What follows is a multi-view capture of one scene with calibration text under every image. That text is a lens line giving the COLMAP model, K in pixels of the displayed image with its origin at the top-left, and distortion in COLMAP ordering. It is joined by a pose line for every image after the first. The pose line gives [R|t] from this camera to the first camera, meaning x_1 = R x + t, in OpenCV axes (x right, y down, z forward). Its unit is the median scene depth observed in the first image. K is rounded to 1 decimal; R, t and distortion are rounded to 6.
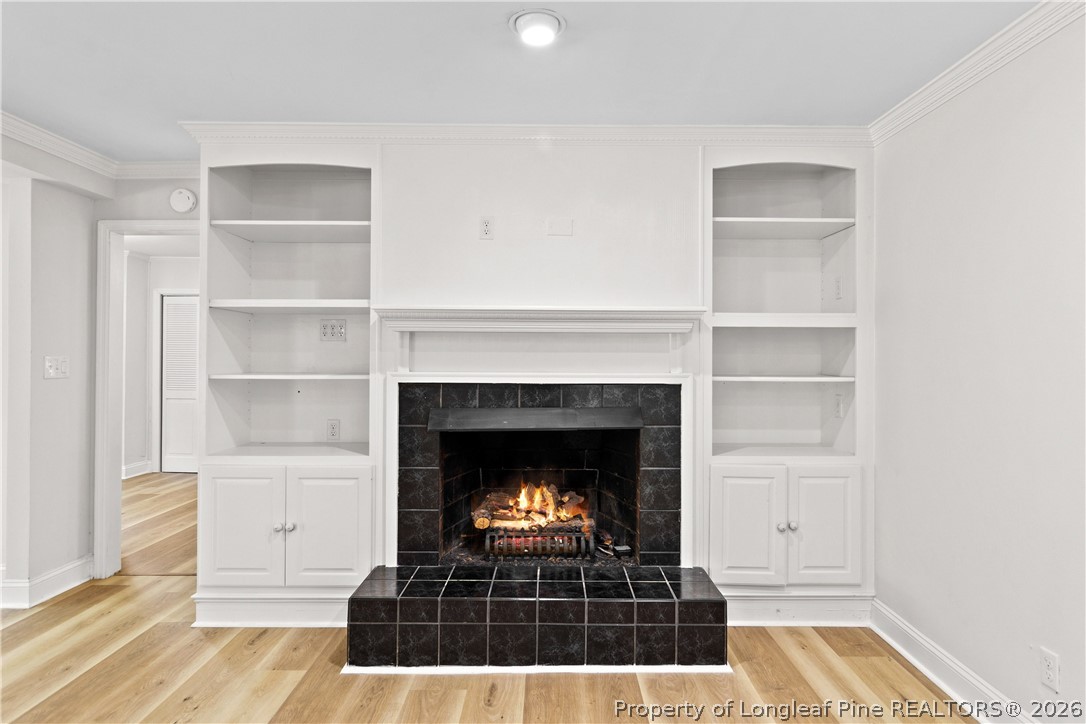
lens RADIAL K [[616.4, 0, 547.6], [0, 616.4, 358.4], [0, 0, 1]] dist [0.000747, -0.002621]
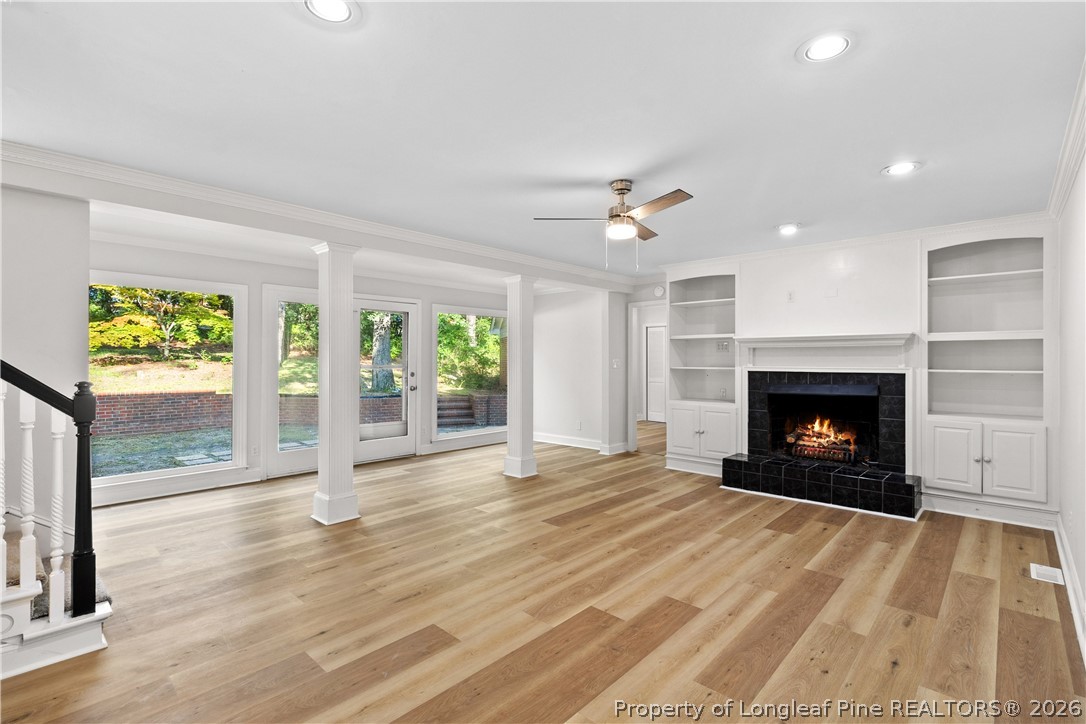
lens RADIAL K [[502.3, 0, 546.2], [0, 502.3, 359.6], [0, 0, 1]] dist [-0.002305, -0.000241]
pose [[0.735043, -0.005432, -0.677999, 0.438919], [0.007525, 0.999972, 0.000147, -0.006964], [0.677979, -0.005210, 0.735063, -0.797253]]
